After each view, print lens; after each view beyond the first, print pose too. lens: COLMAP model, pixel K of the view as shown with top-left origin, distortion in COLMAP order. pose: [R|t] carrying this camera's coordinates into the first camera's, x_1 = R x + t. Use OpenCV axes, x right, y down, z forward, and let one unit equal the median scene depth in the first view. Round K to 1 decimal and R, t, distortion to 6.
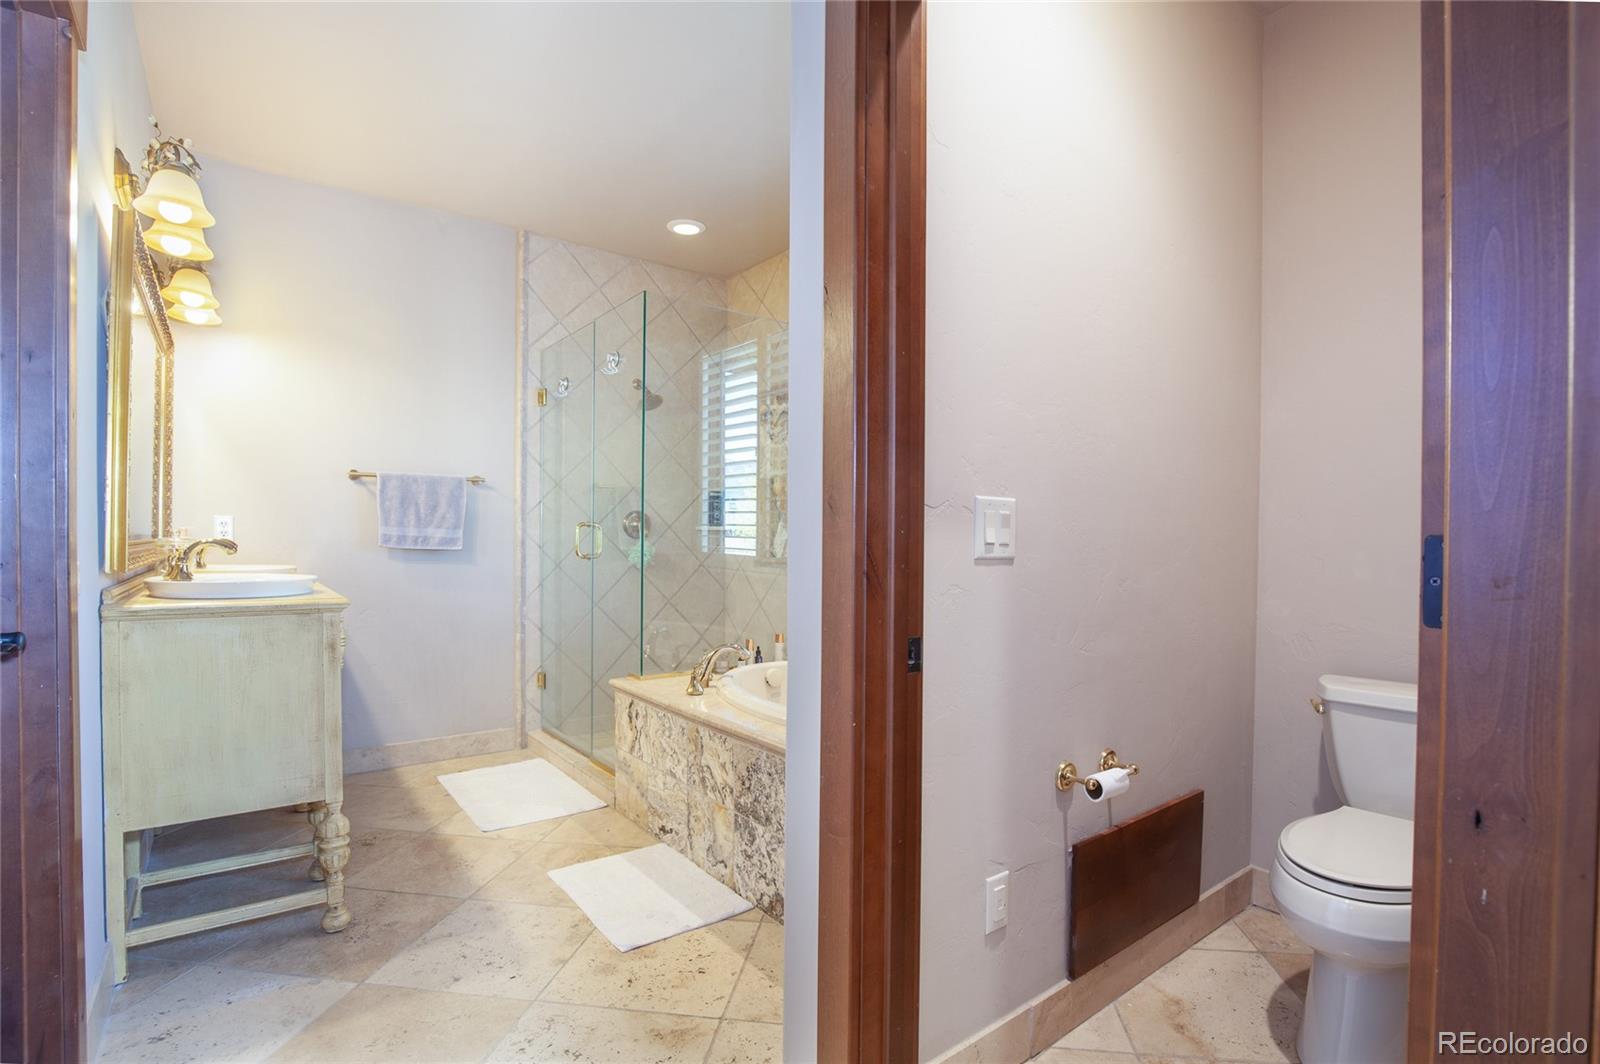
lens RADIAL K [[744.5, 0, 798.5], [0, 744.5, 553.3], [0, 0, 1]] dist [-0.030342, -0.000390]
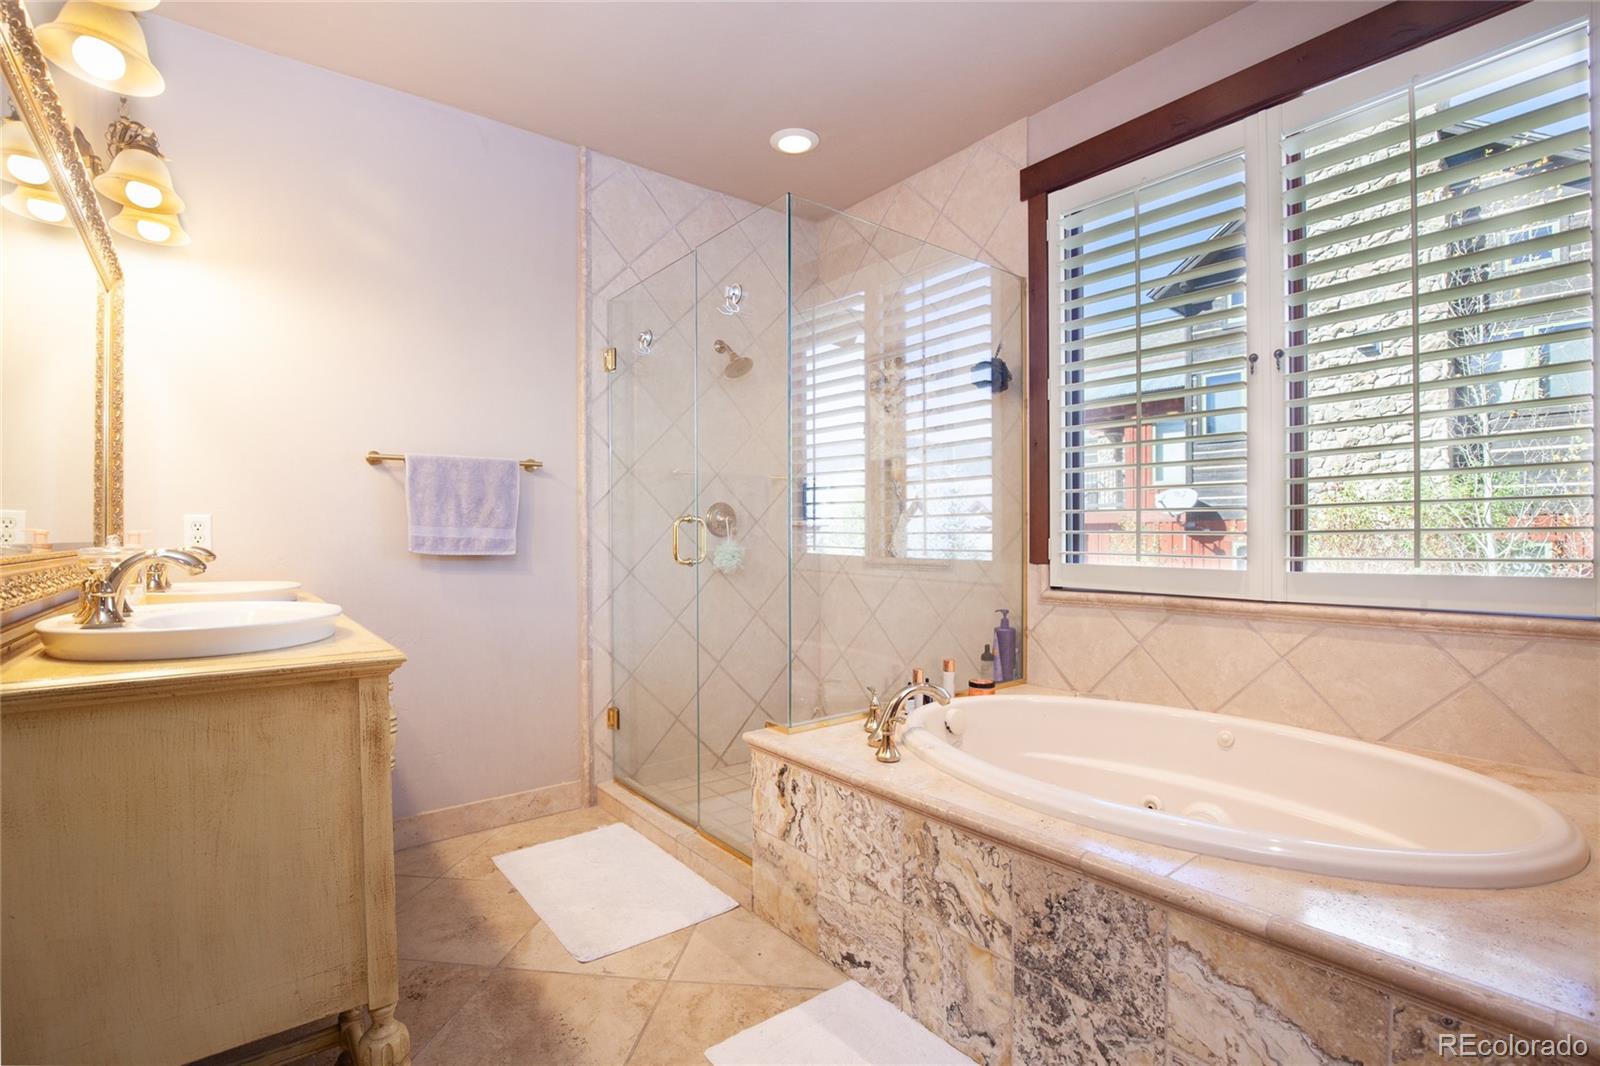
lens RADIAL K [[736.0, 0, 804.5], [0, 736.0, 543.8], [0, 0, 1]] dist [-0.030921, 0.000207]
pose [[0.999697, -0.016293, 0.018456, -0.184269], [0.016403, 0.999848, -0.005835, -0.007806], [-0.018358, 0.006136, 0.999813, 0.255776]]
